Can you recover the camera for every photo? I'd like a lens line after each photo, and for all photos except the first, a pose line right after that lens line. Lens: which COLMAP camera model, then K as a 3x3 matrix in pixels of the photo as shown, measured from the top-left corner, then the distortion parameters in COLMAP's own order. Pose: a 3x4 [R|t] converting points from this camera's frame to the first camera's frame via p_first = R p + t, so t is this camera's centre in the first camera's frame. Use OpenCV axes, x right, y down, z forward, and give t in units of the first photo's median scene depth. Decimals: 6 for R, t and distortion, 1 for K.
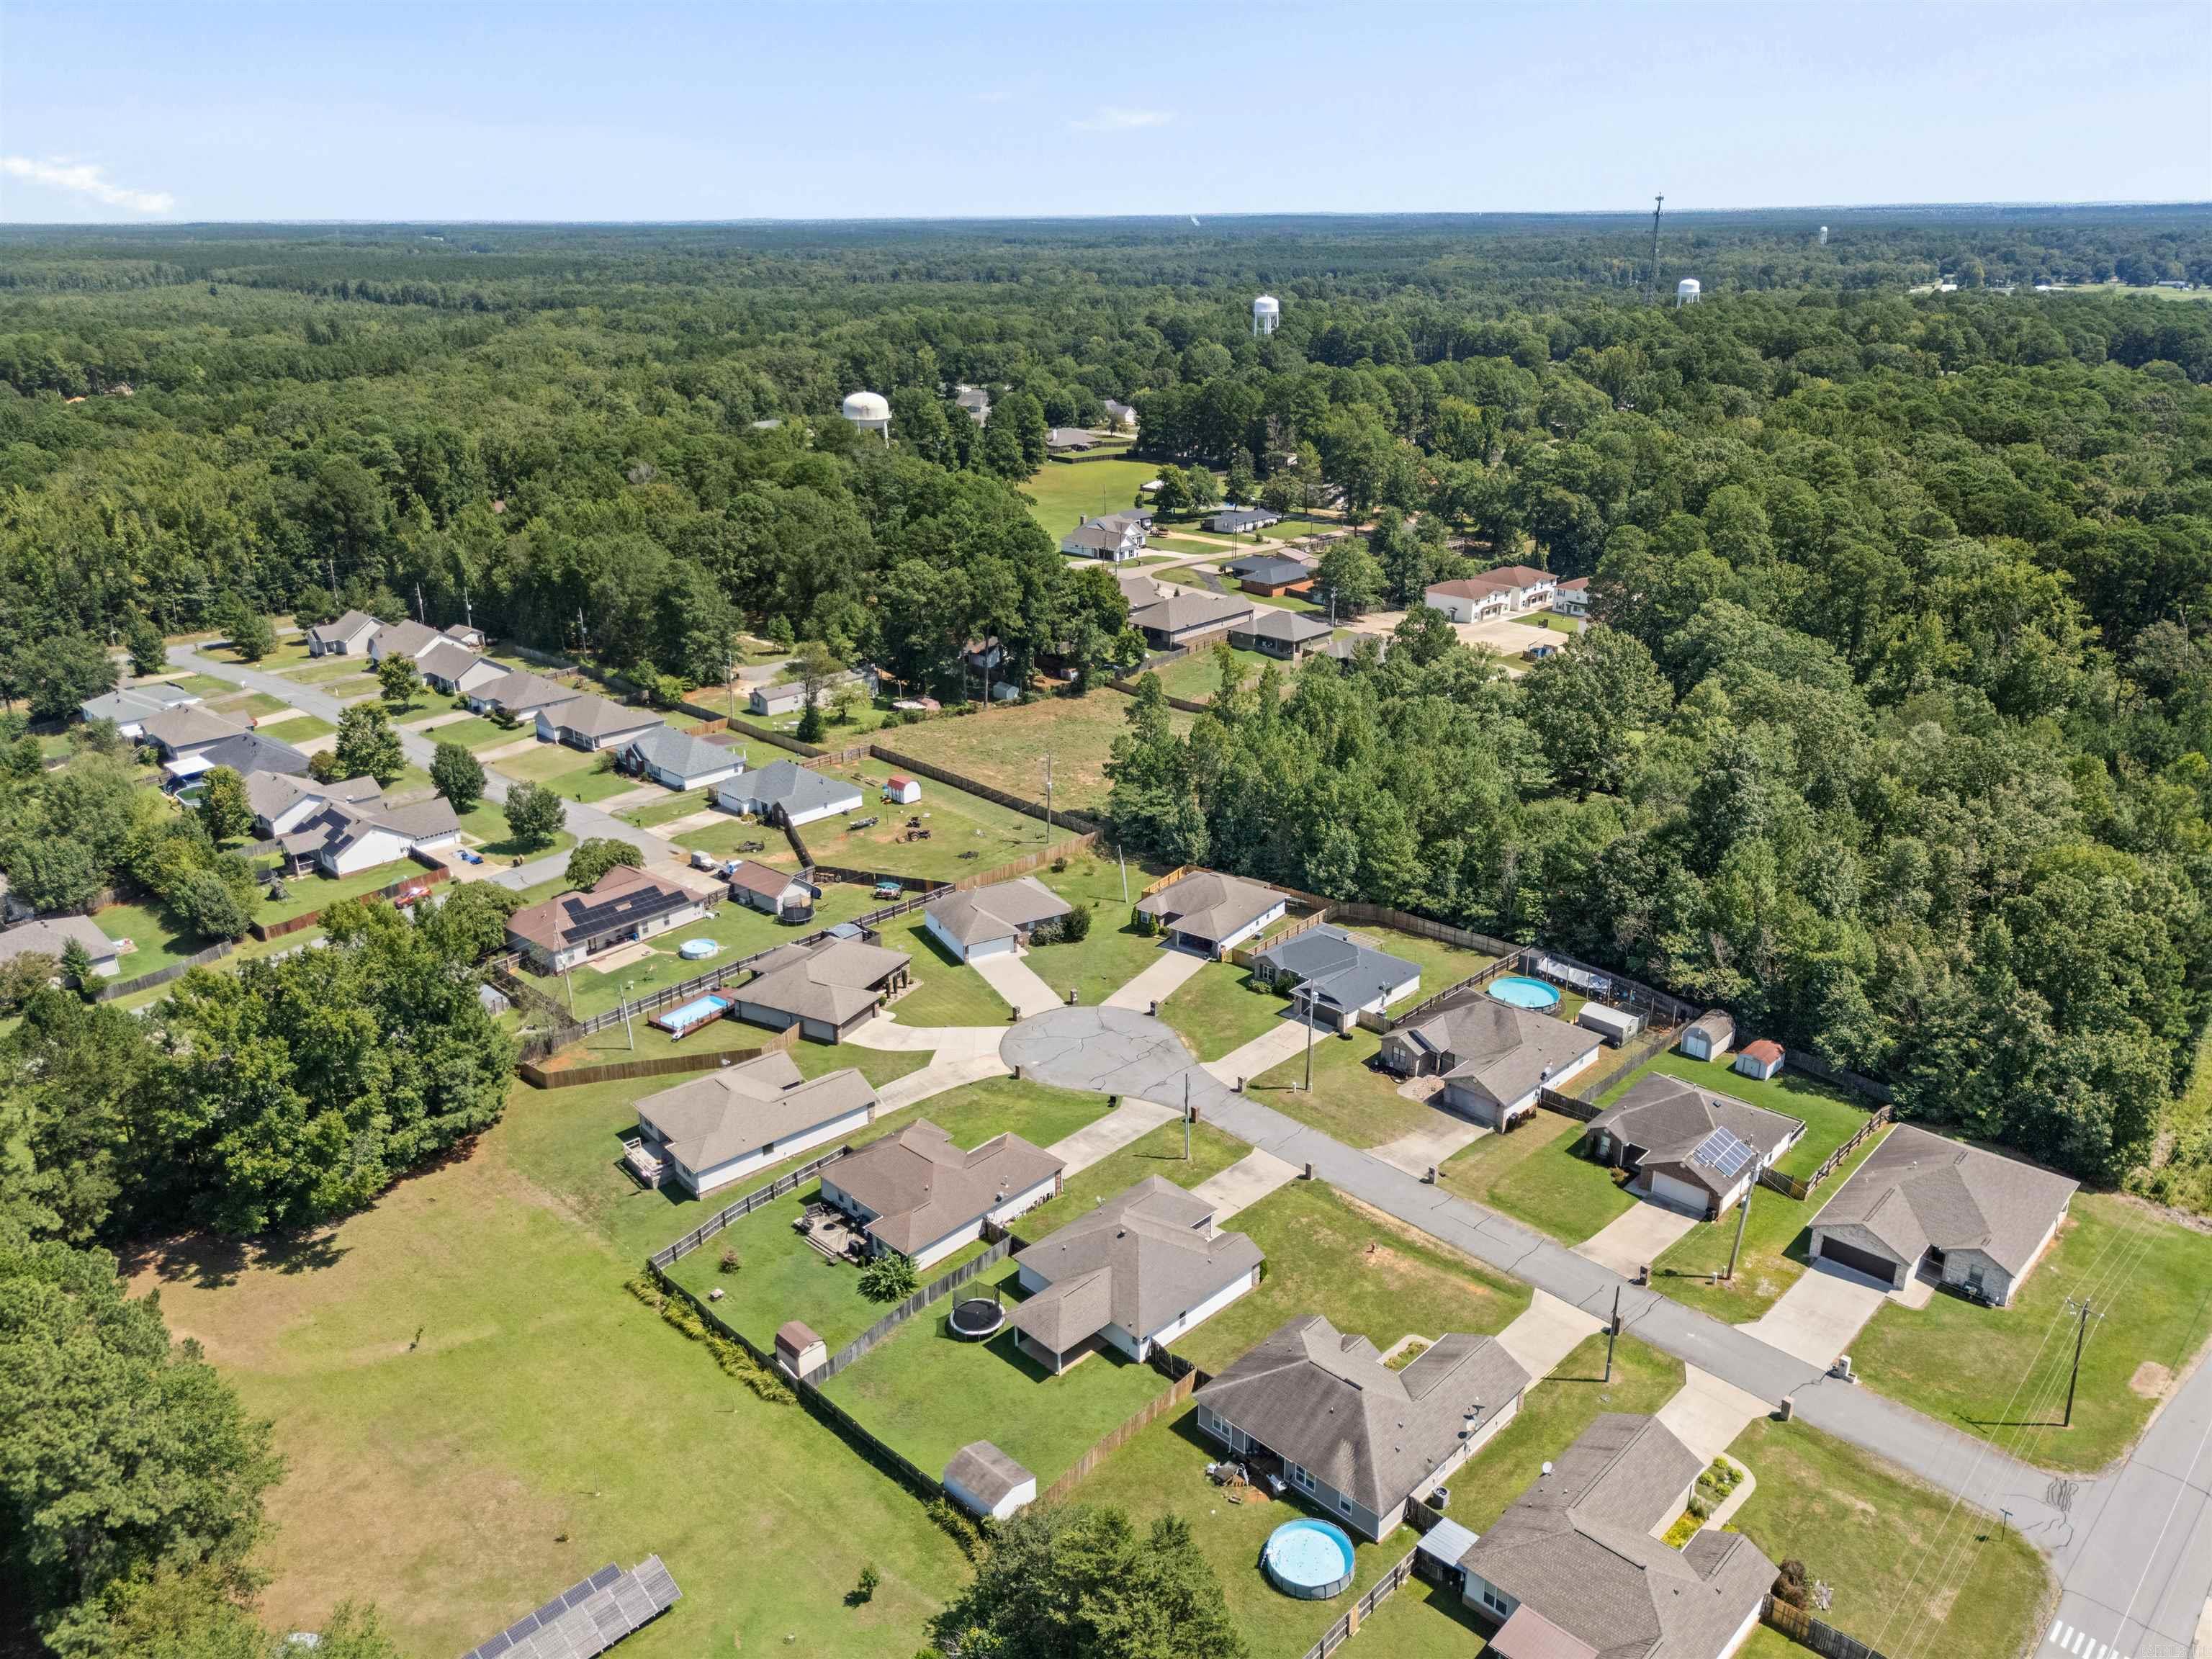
lens RADIAL K [[1622.0, 0, 1106.0], [0, 1622.0, 829.5], [0, 0, 1]] dist [0.063825, -0.049056]
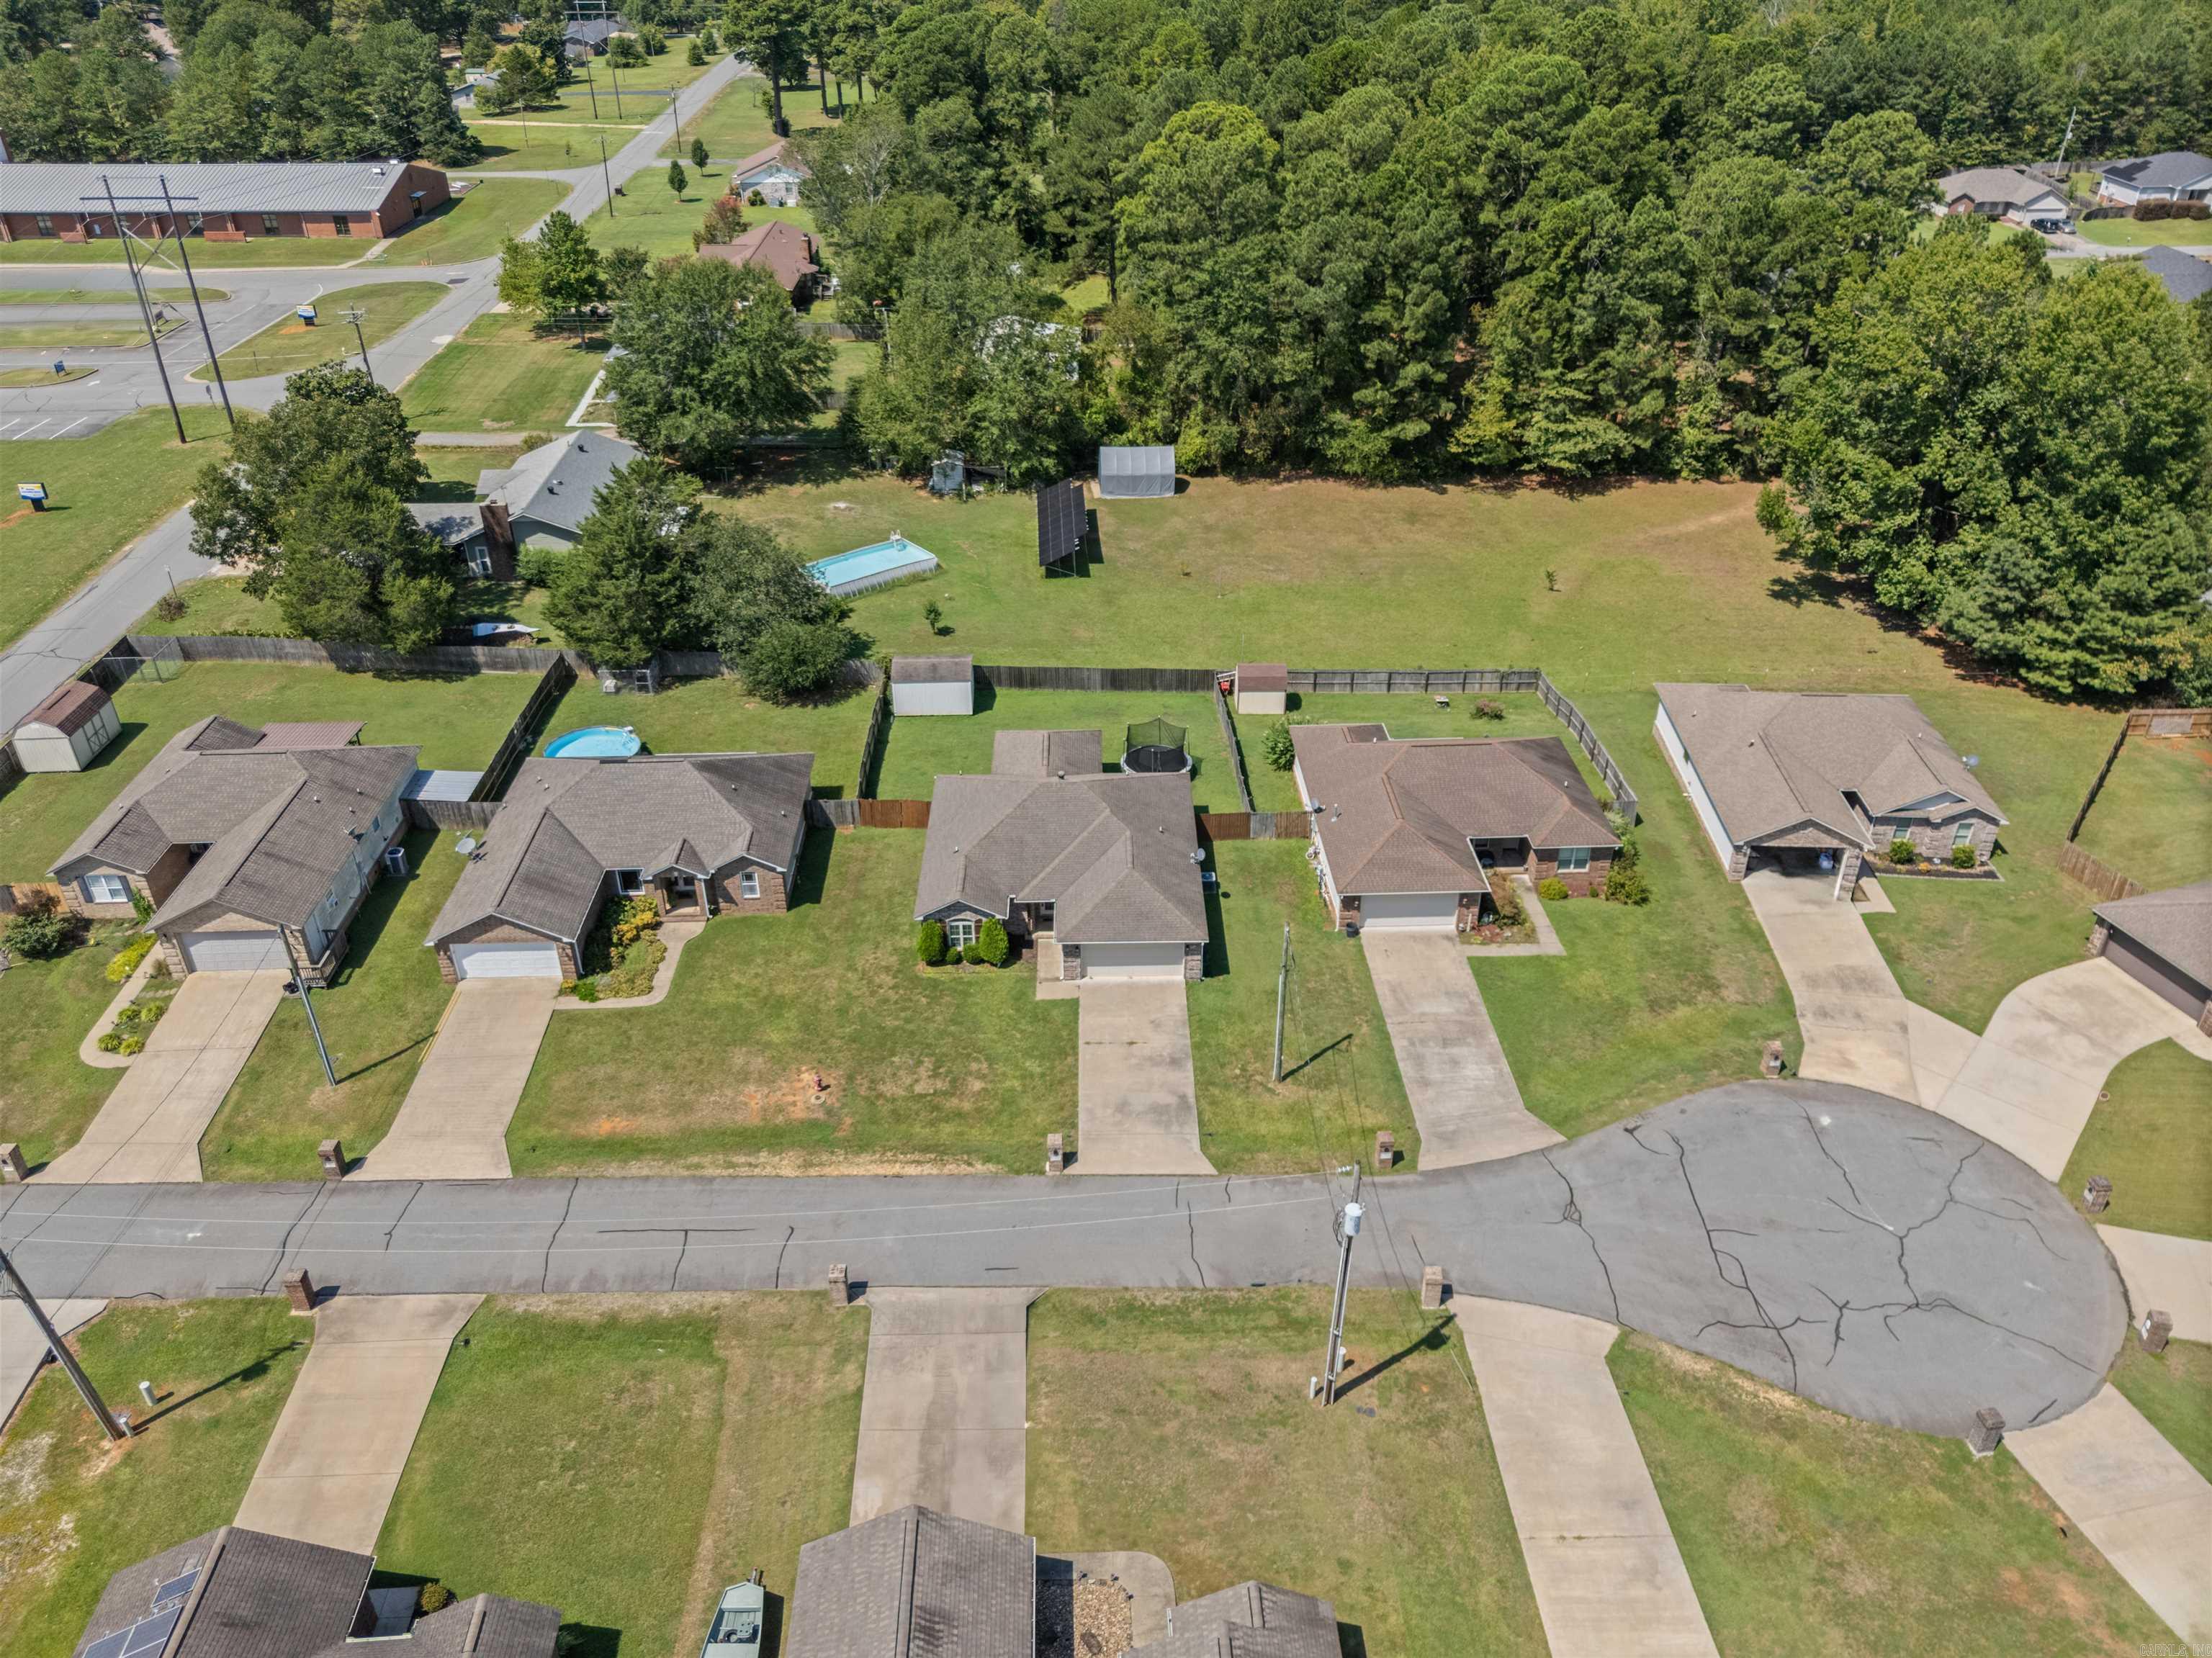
lens RADIAL K [[1621.9, 0, 1106.0], [0, 1621.9, 829.0], [0, 0, 1]] dist [0.063825, -0.049056]
pose [[-0.692048, 0.389328, -0.607860, 0.338071], [-0.244222, 0.666143, 0.704705, -0.174298], [0.679283, 0.636142, -0.365921, 1.041685]]
